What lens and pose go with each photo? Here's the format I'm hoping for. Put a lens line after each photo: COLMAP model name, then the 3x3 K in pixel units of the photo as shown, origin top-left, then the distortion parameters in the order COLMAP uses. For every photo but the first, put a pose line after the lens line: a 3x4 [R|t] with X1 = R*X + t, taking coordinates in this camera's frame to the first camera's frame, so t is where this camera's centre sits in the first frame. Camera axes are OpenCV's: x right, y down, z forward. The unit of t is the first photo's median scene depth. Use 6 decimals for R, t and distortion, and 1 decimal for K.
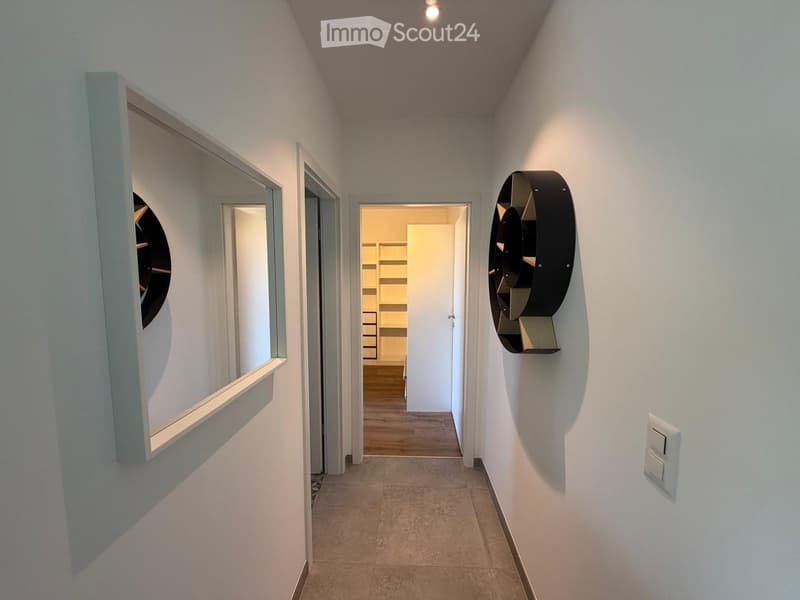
lens RADIAL K [[319.5, 0, 400.0], [0, 319.5, 300.0], [0, 0, 1]] dist [0.002570, 0.000088]
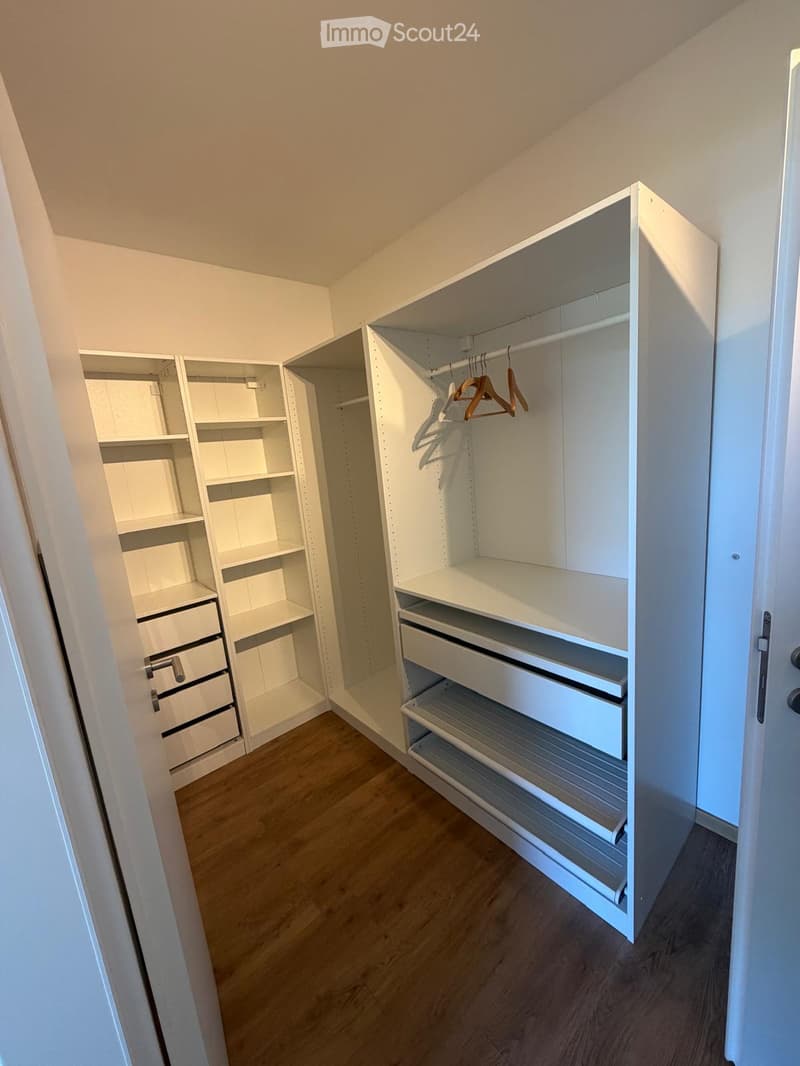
lens RADIAL K [[425.7, 0, 400.0], [0, 425.7, 533.0], [0, 0, 1]] dist [0.002570, 0.000088]
pose [[0.734579, -0.194585, 0.650024, -0.199319], [0.150182, 0.980863, 0.123906, -0.047106], [-0.661695, 0.006603, 0.749744, 0.578298]]
